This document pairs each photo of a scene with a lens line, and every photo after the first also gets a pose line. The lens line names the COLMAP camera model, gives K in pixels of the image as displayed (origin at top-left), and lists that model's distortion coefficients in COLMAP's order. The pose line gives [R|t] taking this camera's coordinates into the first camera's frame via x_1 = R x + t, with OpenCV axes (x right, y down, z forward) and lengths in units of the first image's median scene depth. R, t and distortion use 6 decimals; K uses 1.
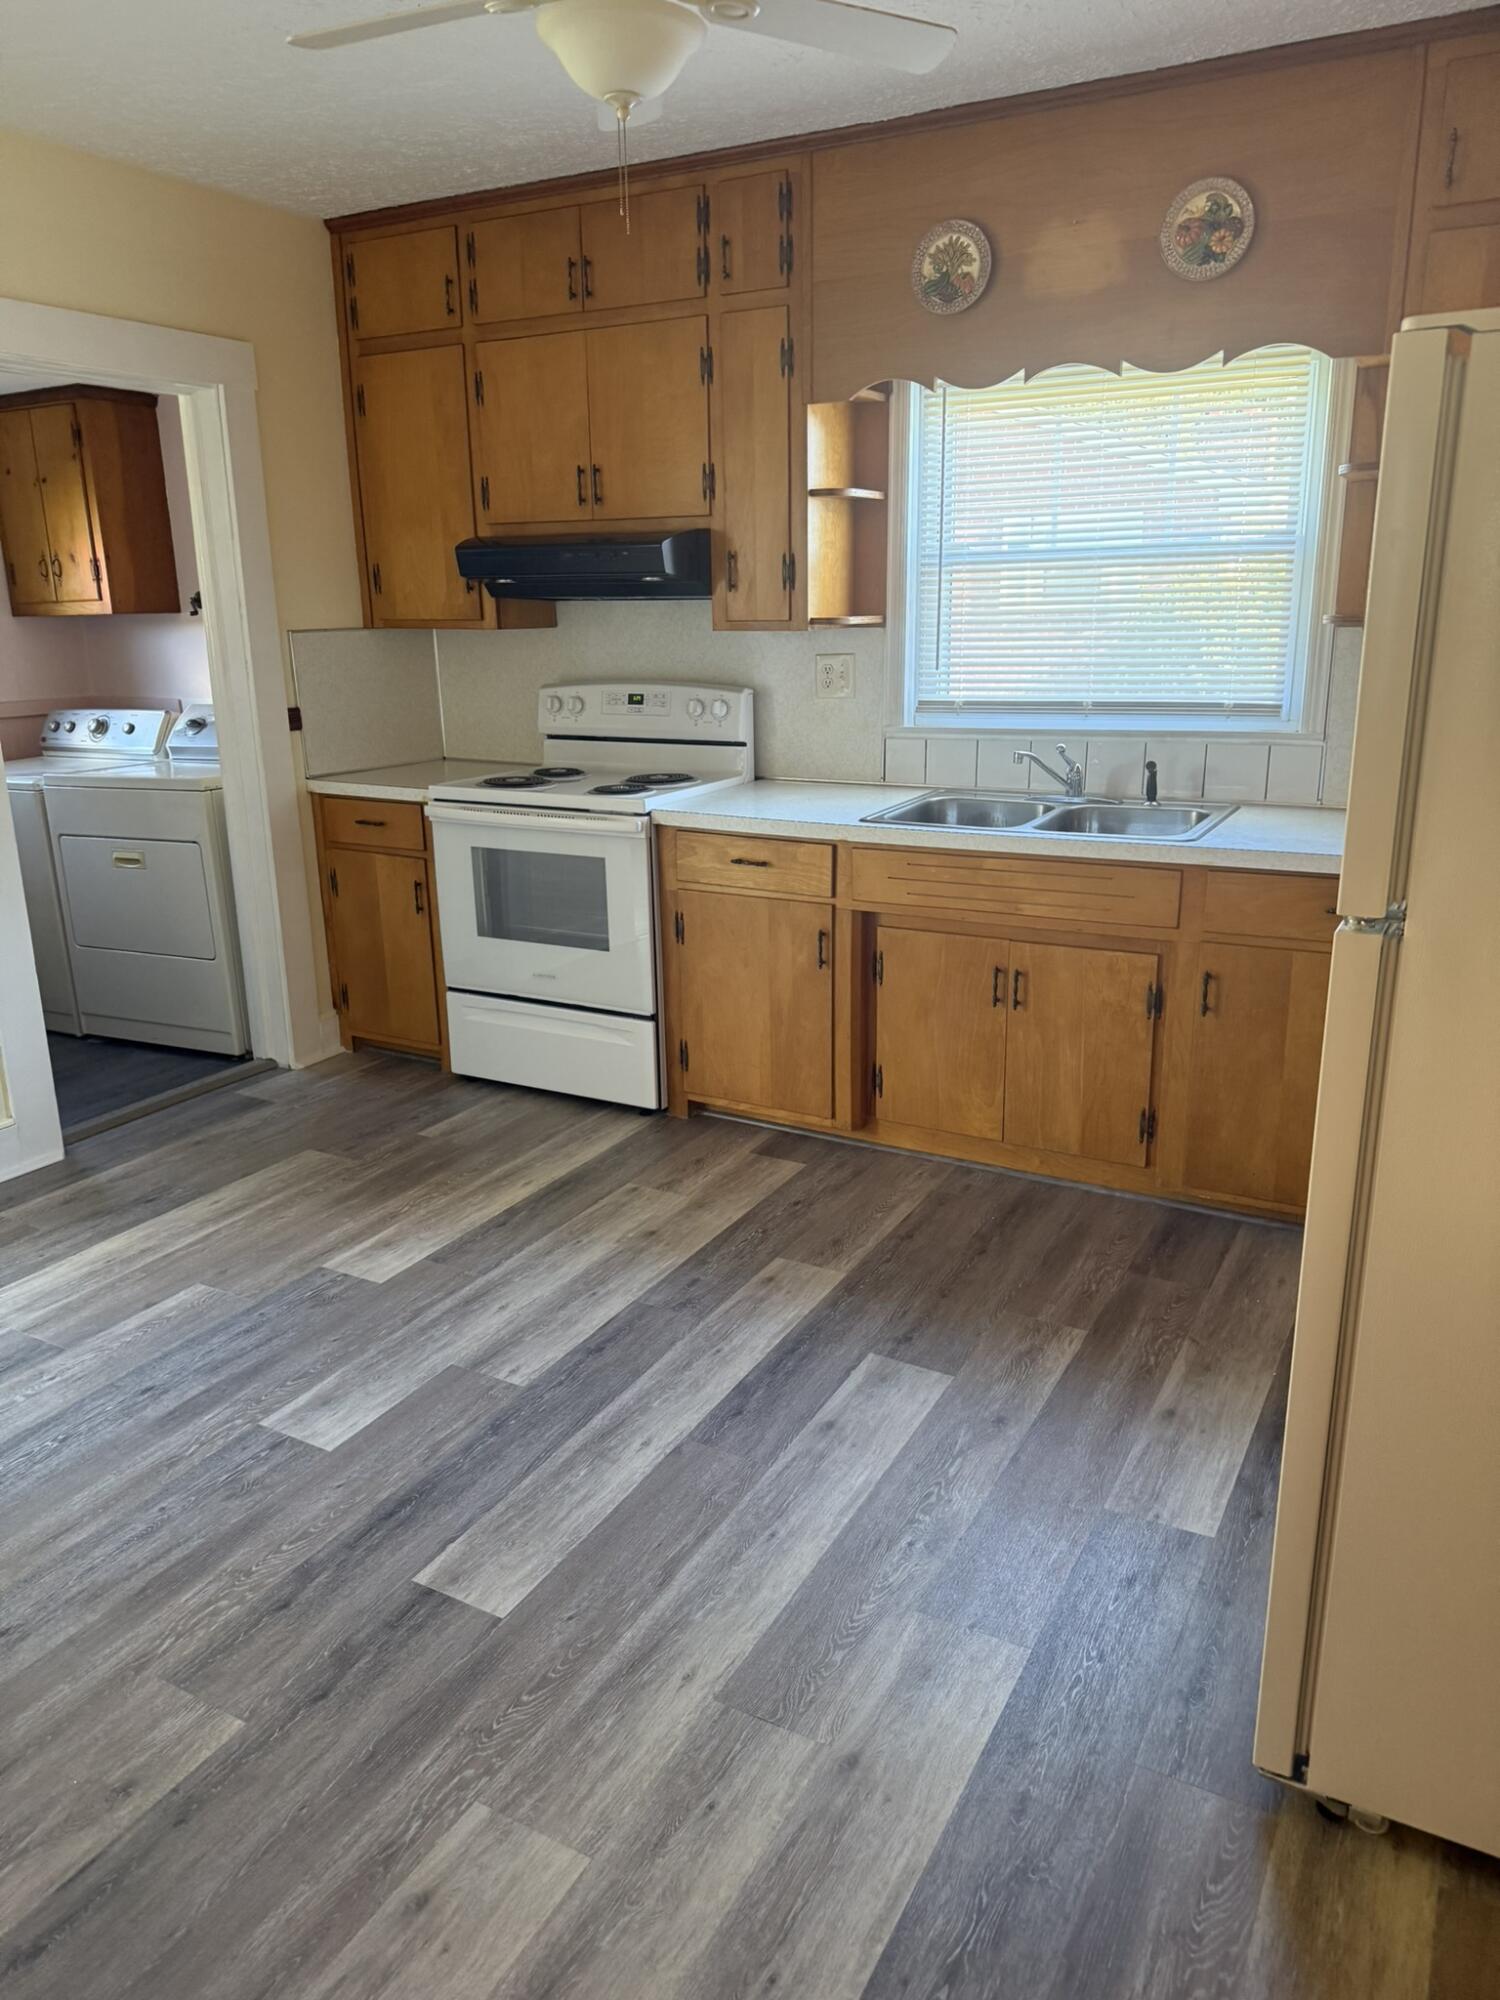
lens RADIAL K [[1400.7, 0, 749.3], [0, 1400.7, 997.4], [0, 0, 1]] dist [0.059347, -0.074999]
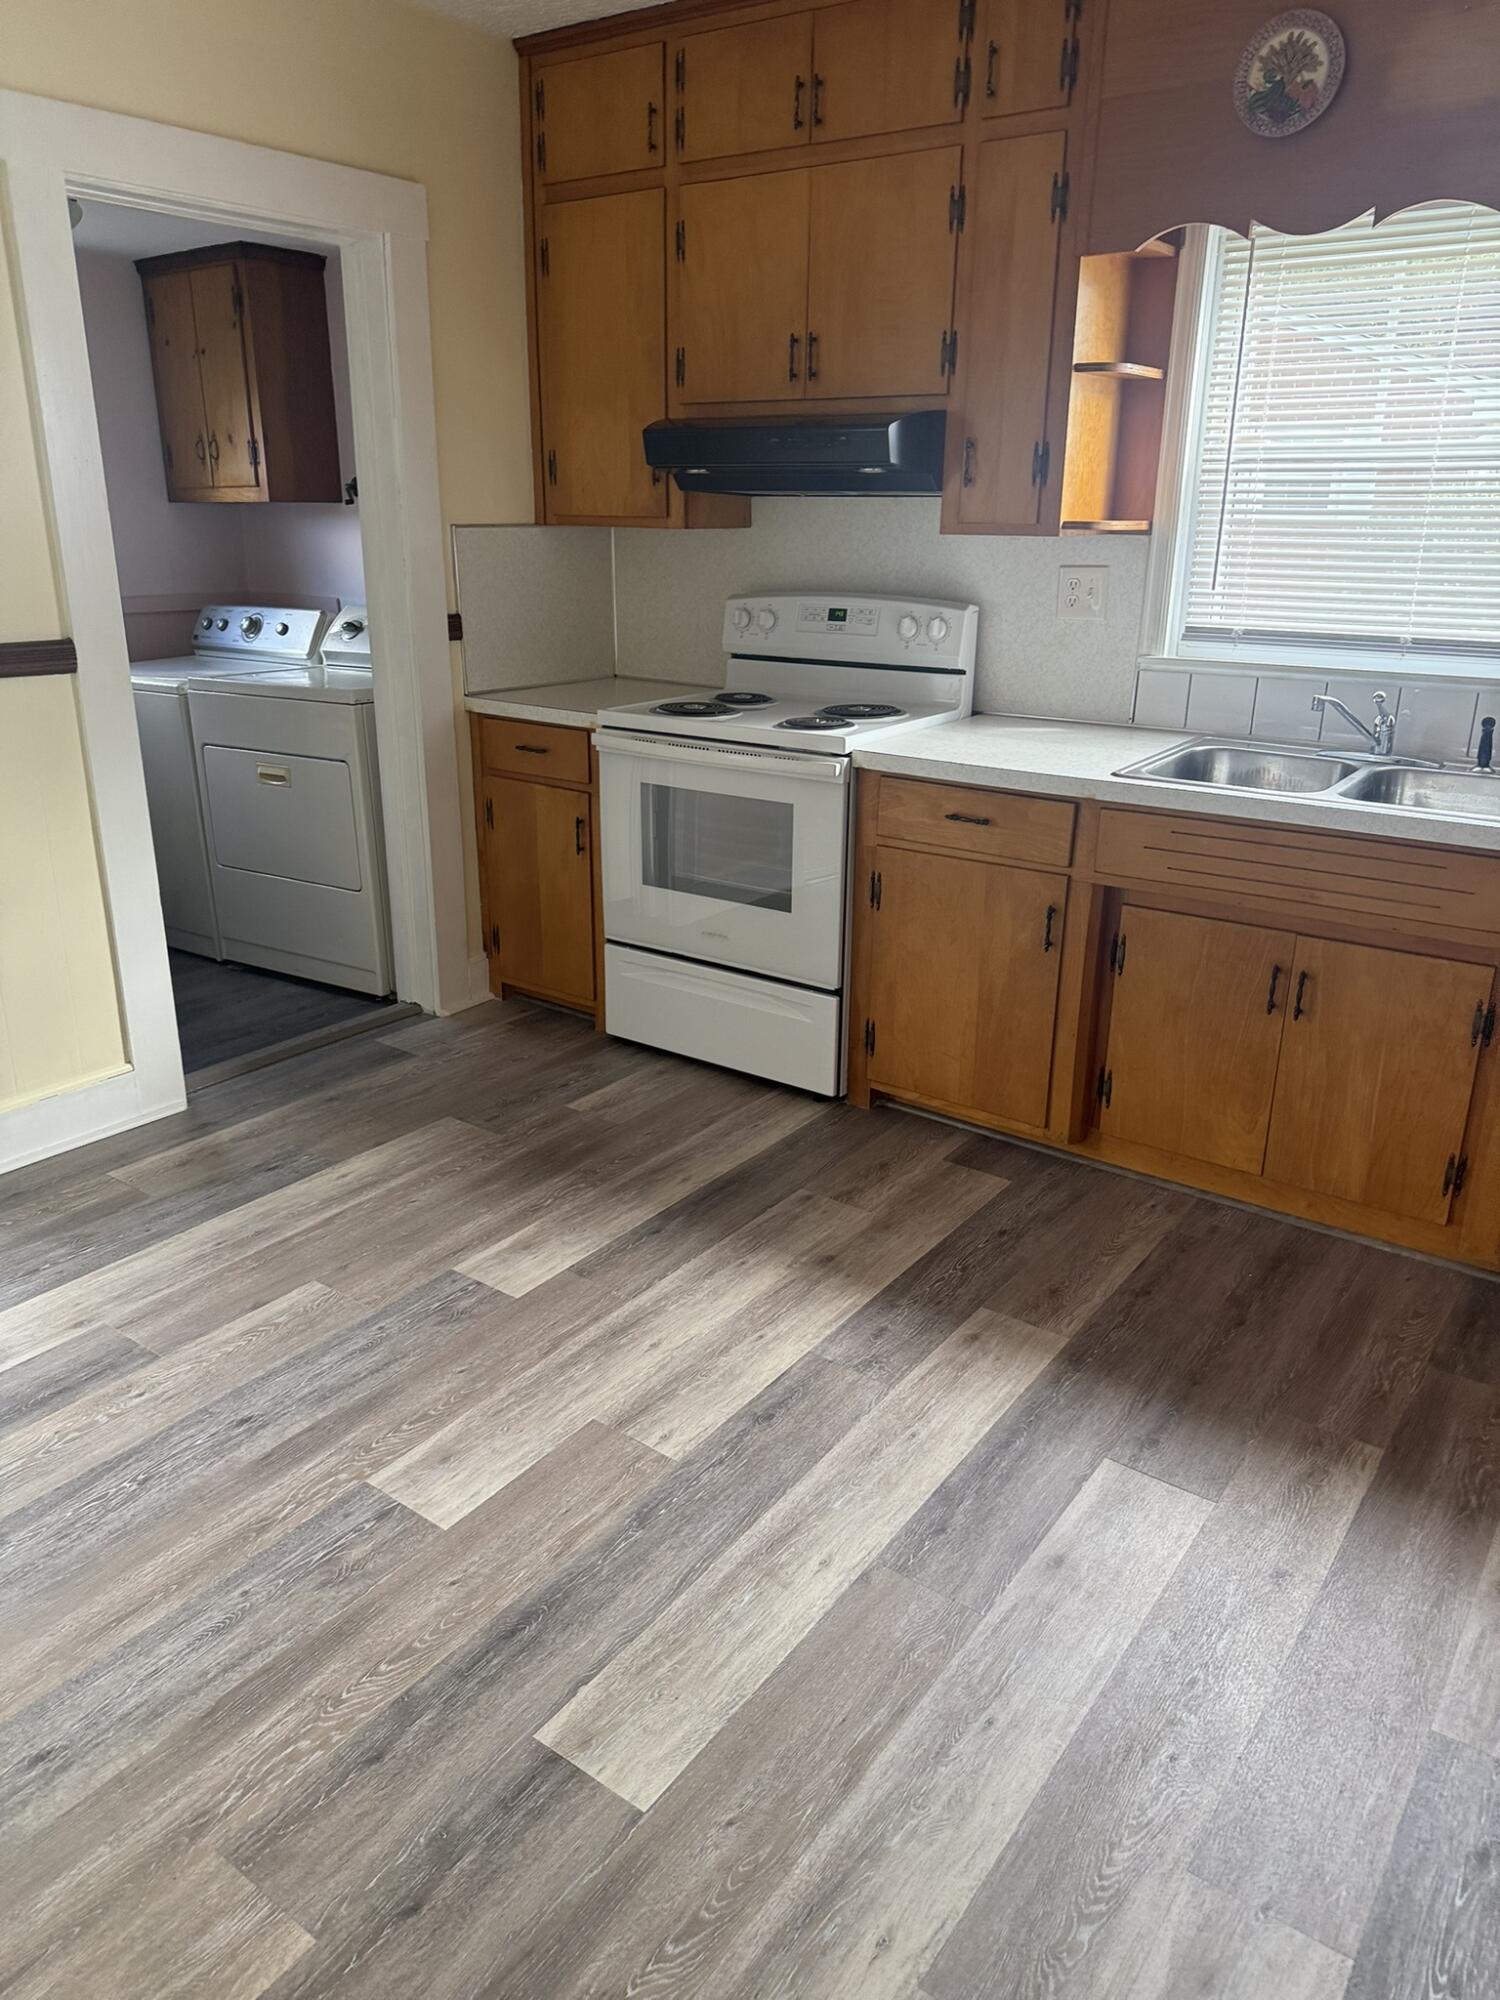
lens RADIAL K [[1400.7, 0, 734.5], [0, 1400.7, 1001.1], [0, 0, 1]] dist [0.059347, -0.074999]
pose [[0.991571, 0.063888, -0.112716, -0.040865], [-0.056790, 0.996261, 0.065103, -0.038256], [0.116454, -0.058153, 0.991492, 0.160843]]
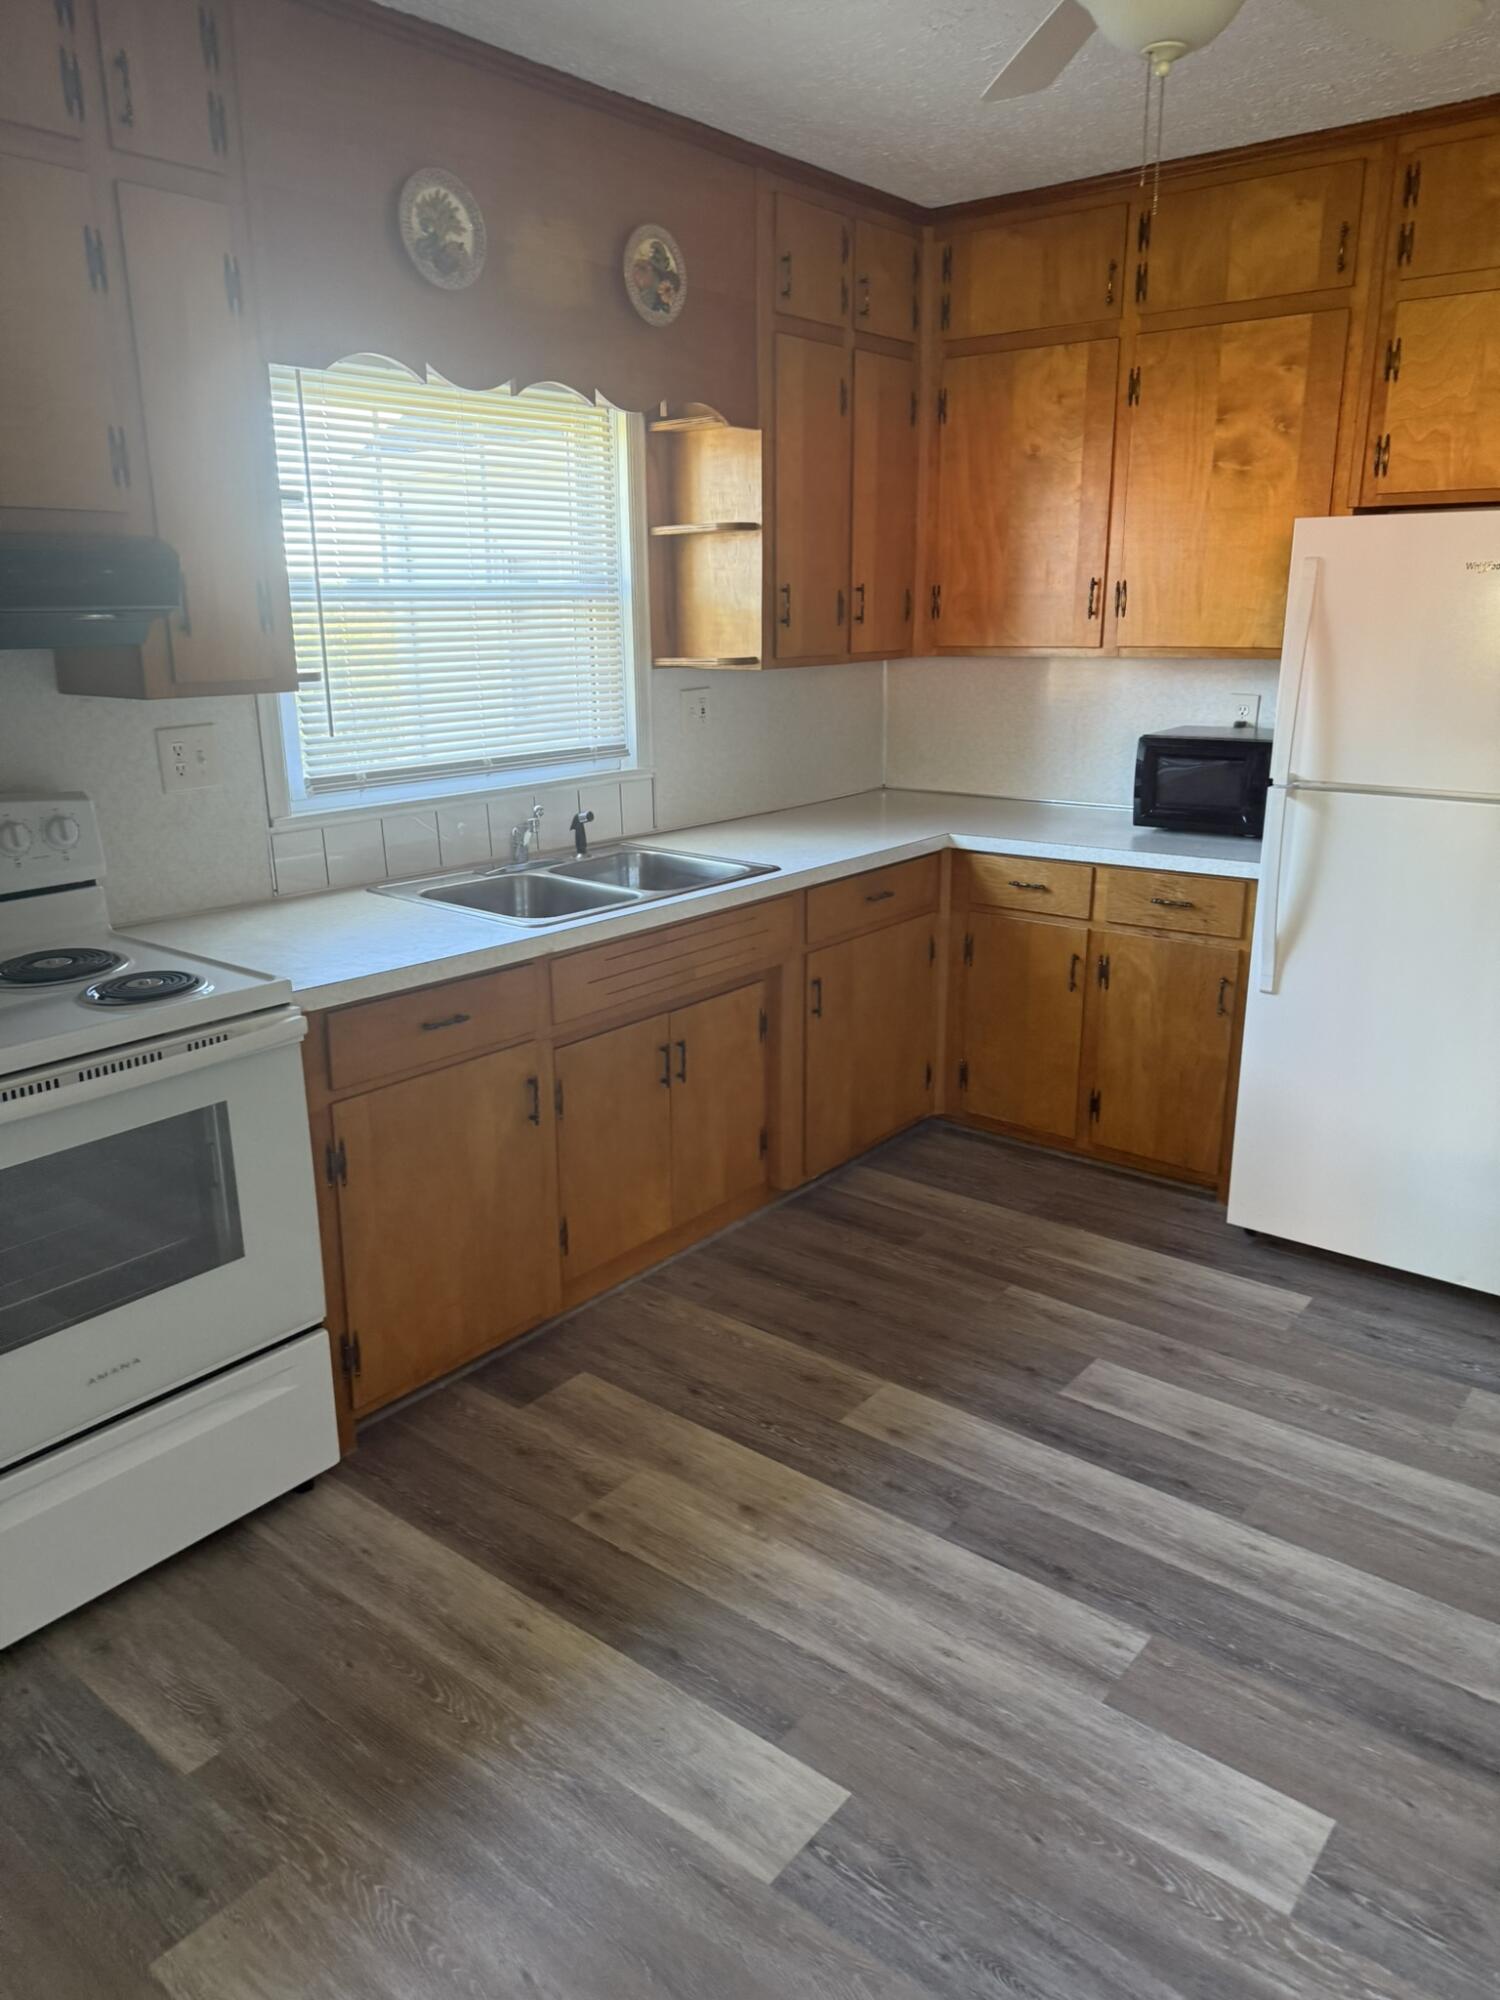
lens RADIAL K [[1400.7, 0, 745.0], [0, 1400.7, 998.0], [0, 0, 1]] dist [0.059347, -0.074999]
pose [[0.173698, -0.260665, 0.949675, -0.695951], [0.271216, 0.939704, 0.208322, -0.235517], [-0.946716, 0.221382, 0.233921, 0.760222]]
